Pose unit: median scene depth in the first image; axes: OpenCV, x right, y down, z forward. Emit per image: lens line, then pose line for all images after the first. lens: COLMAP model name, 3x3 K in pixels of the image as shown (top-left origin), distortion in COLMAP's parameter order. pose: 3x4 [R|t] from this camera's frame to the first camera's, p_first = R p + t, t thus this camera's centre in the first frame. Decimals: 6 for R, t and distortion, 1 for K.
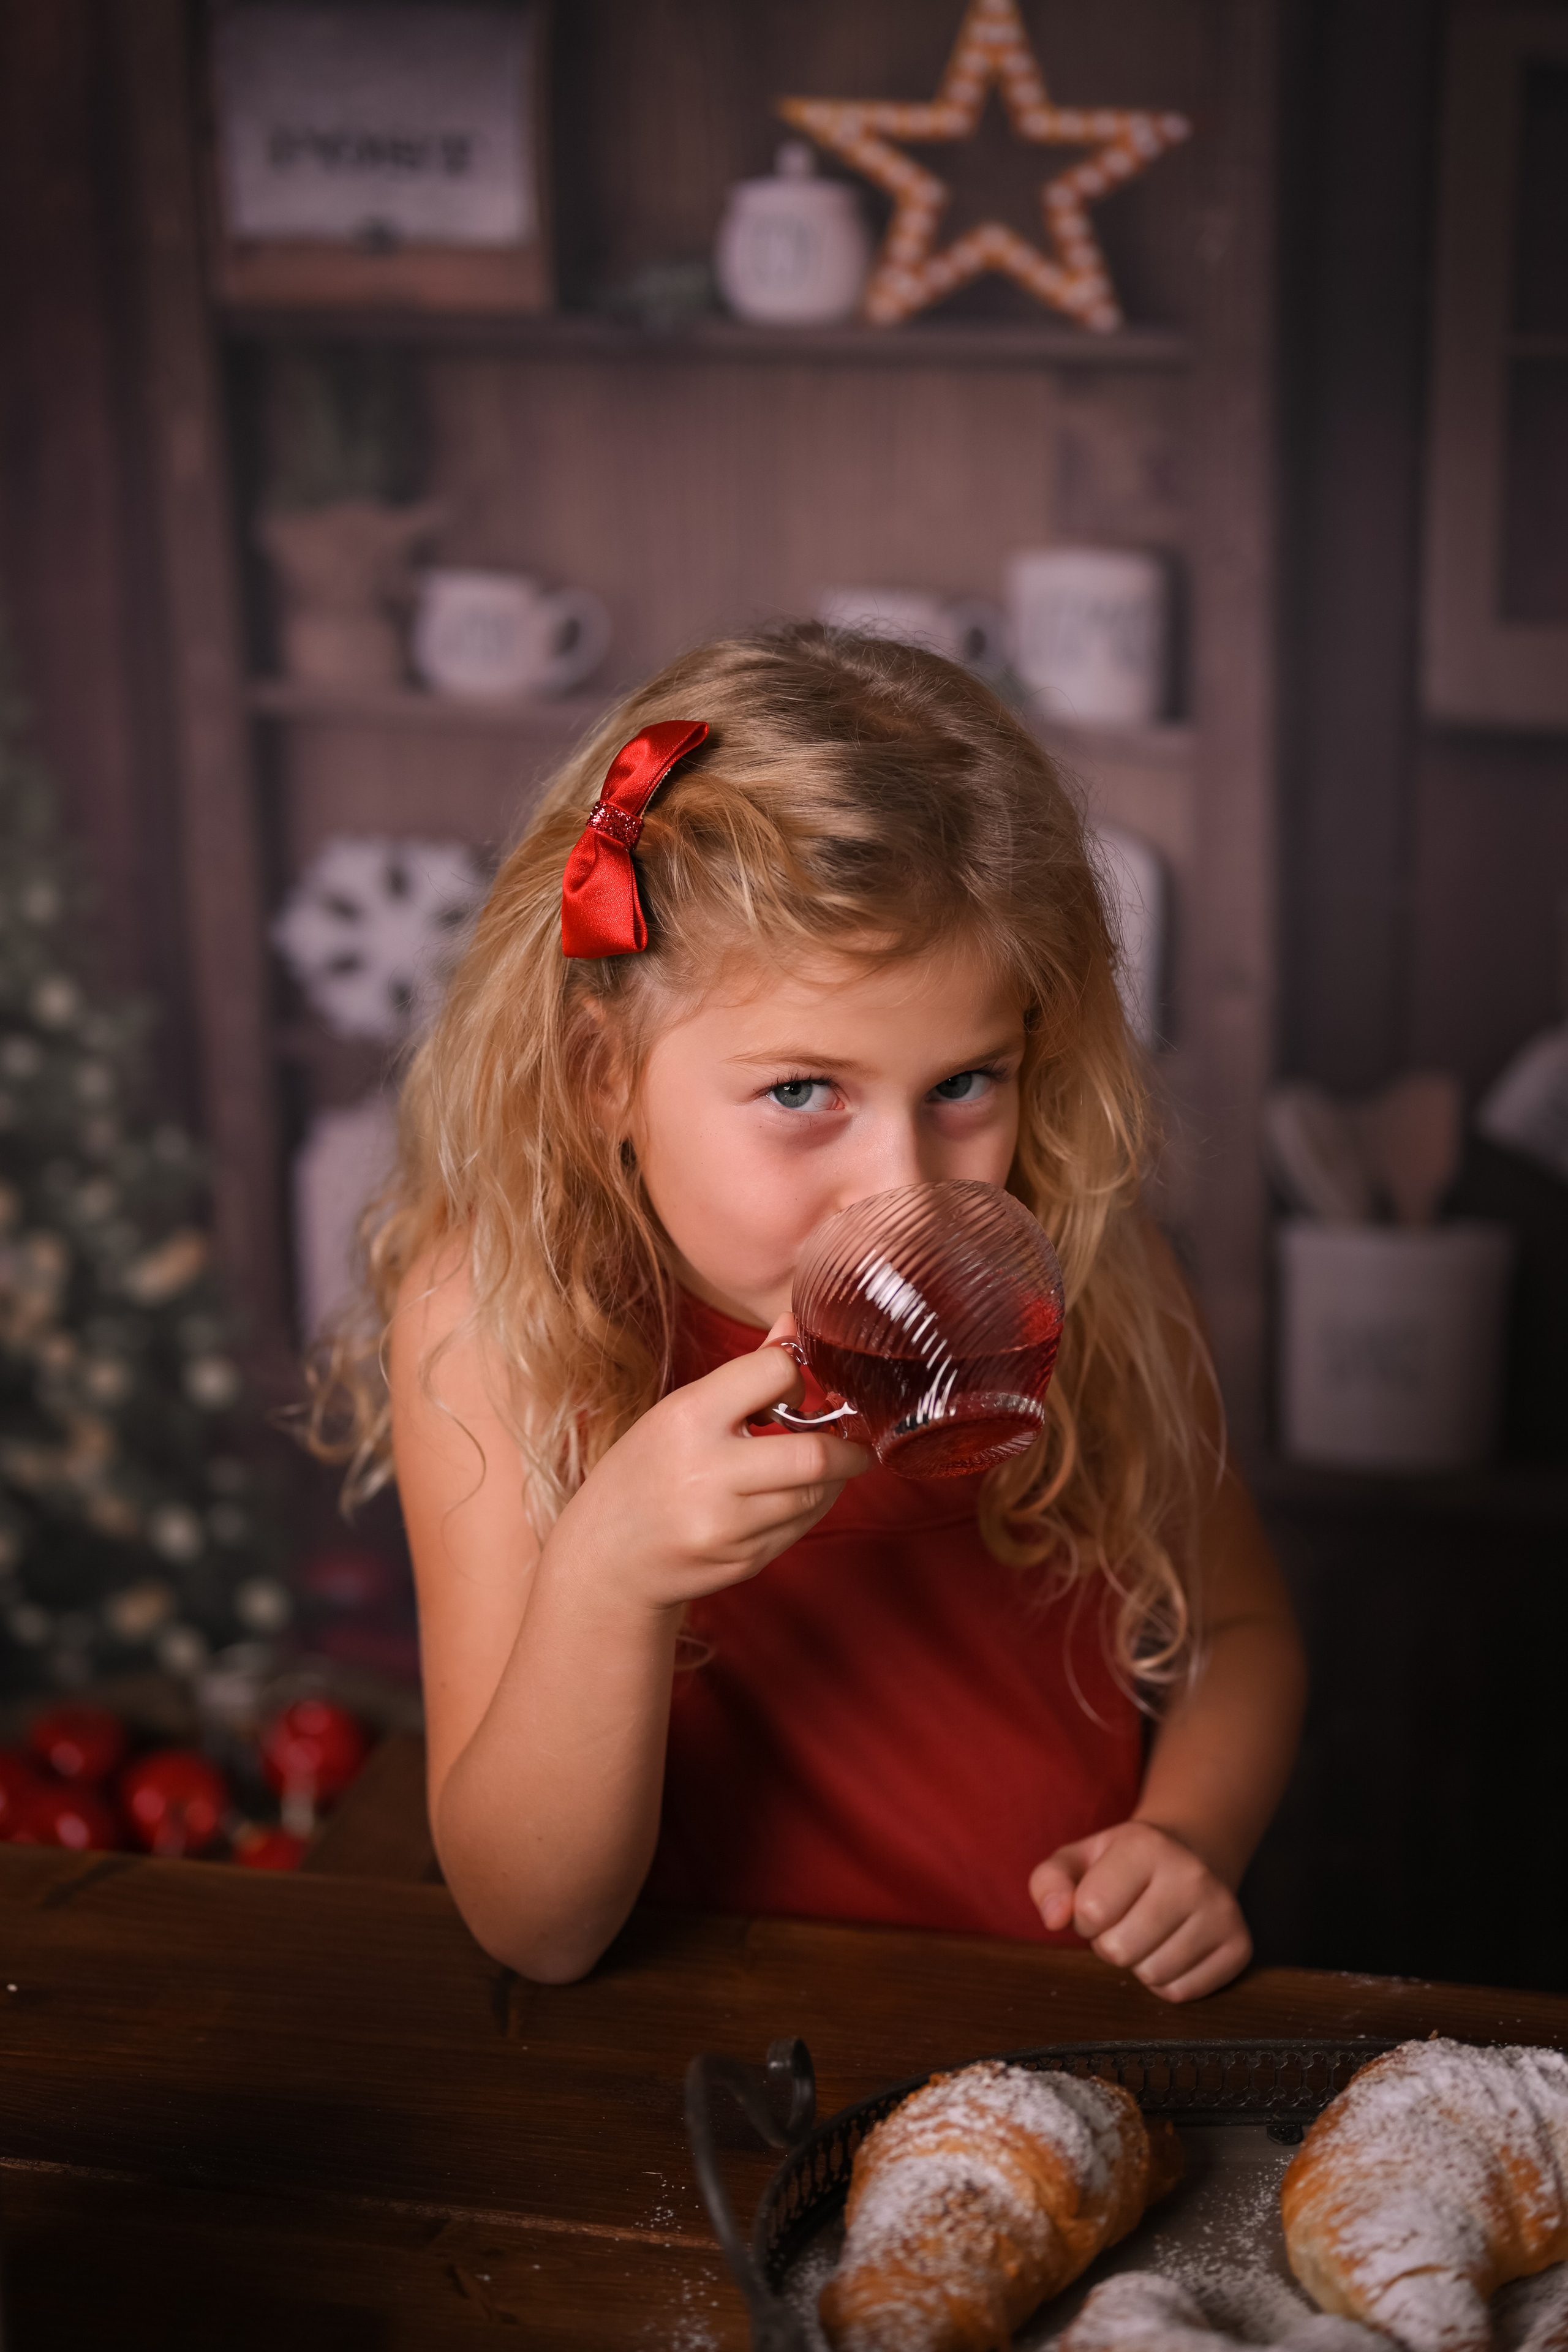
lens RADIAL K [[3680.8, 0, 723.6], [0, 3680.8, 1131.1], [0, 0, 1]] dist [-0.001081, 0.000000]
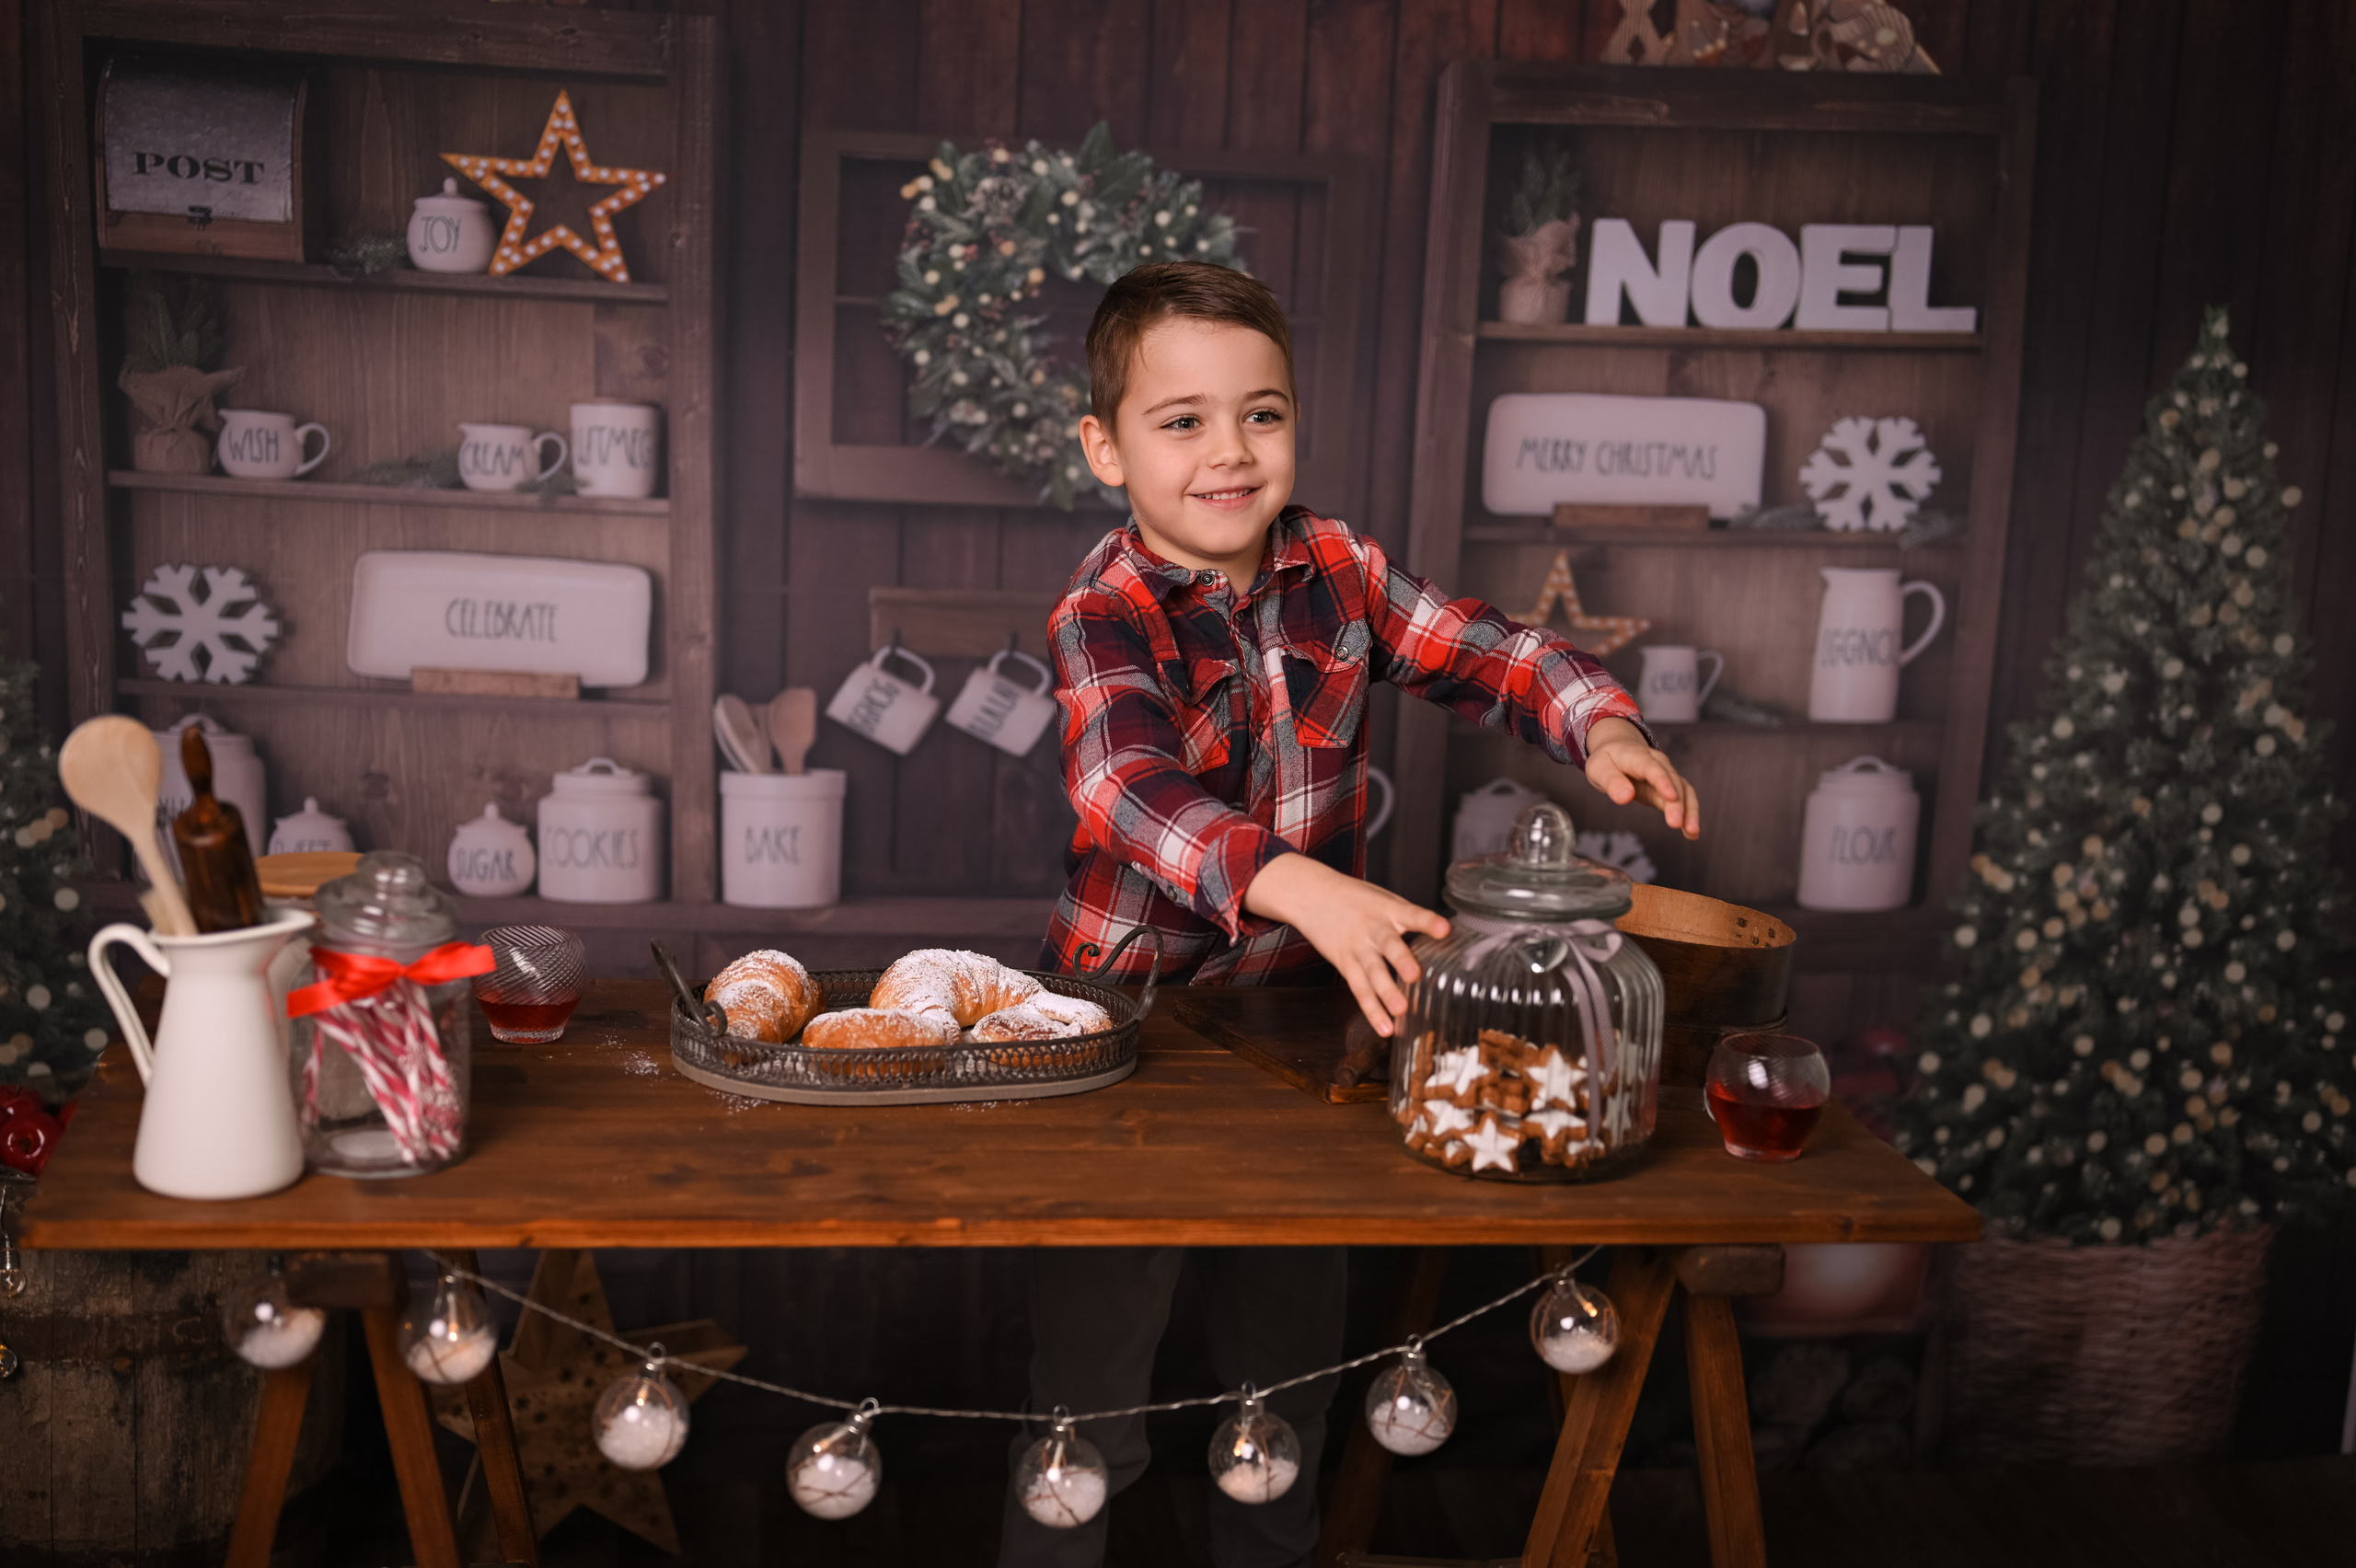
lens RADIAL K [[3686.8, 0, 1182.4], [0, 3686.8, 820.2], [0, 0, 1]] dist [-0.001081, 0.000000]
pose [[0.927991, -0.015681, 0.372273, -0.331141], [0.045442, 0.996419, -0.071306, 0.197952], [-0.369821, 0.083088, 0.925380, -0.804562]]
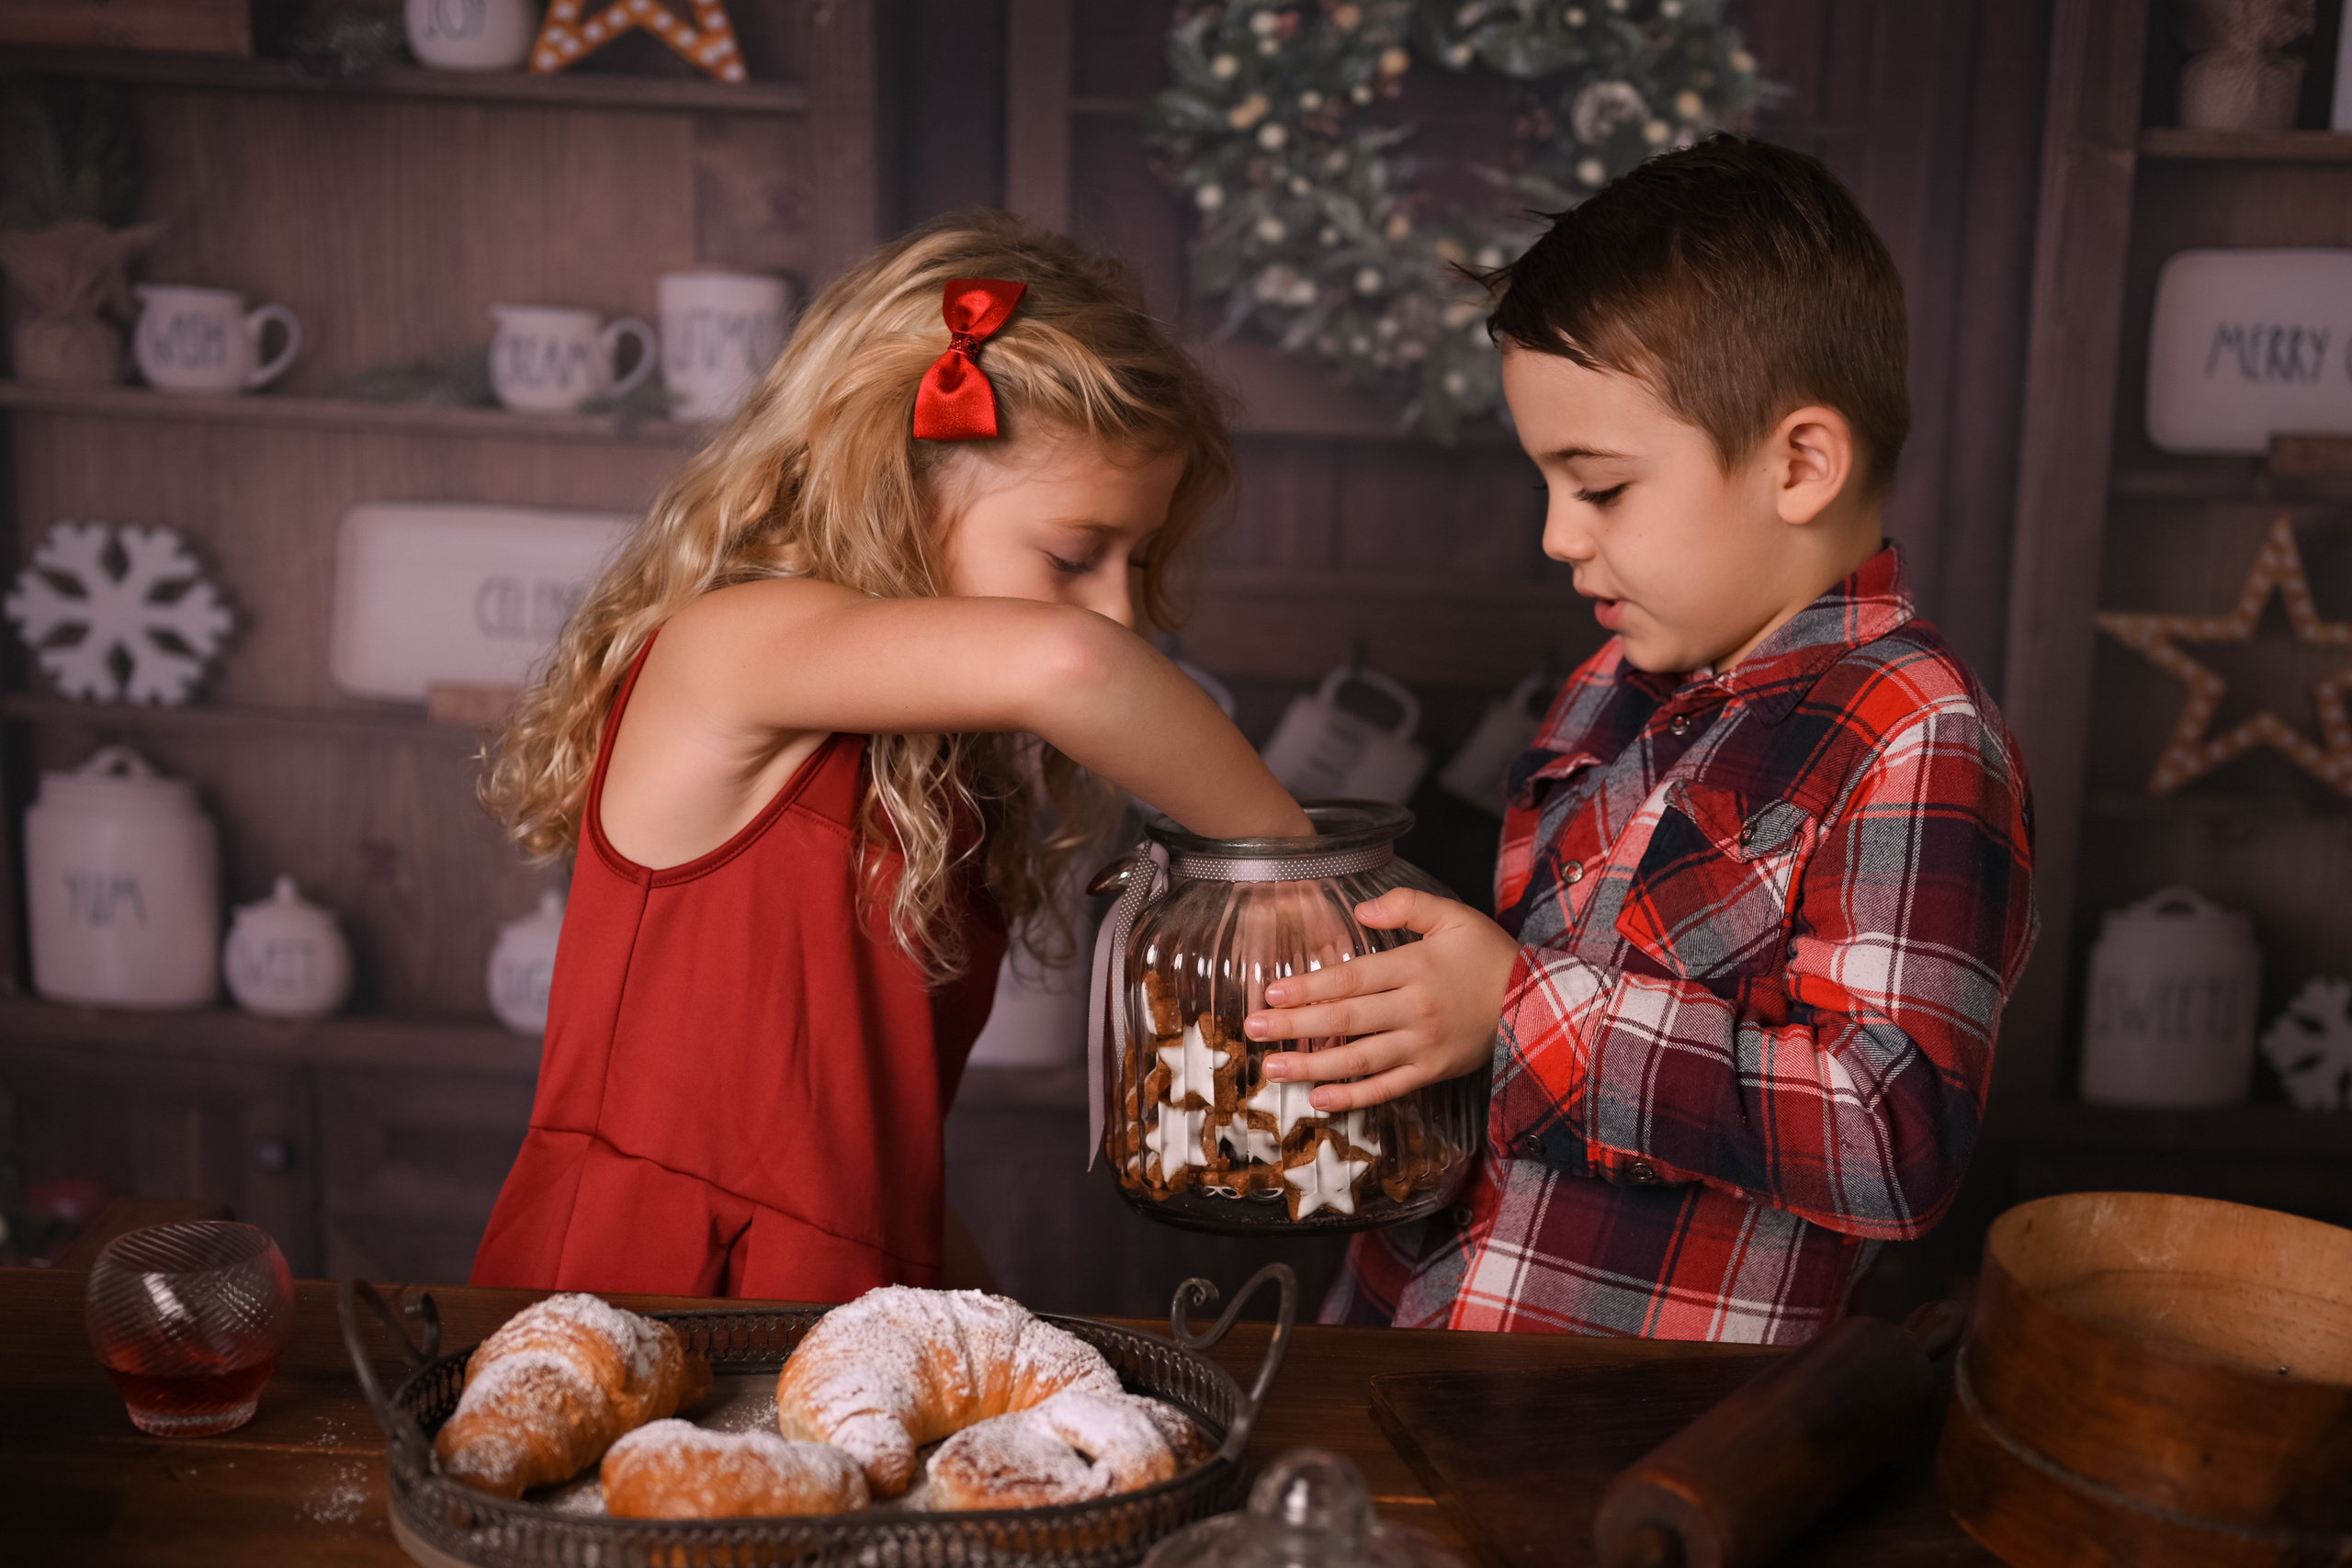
lens RADIAL K [[4233.4, 0, 1151.8], [0, 4233.4, 867.1], [0, 0, 1]] dist [0.005275, 0.000000]
pose [[0.987790, -0.002634, 0.155772, 0.023742], [0.009168, 0.999107, -0.041240, 0.089062], [-0.155524, 0.042164, 0.986932, -0.343196]]
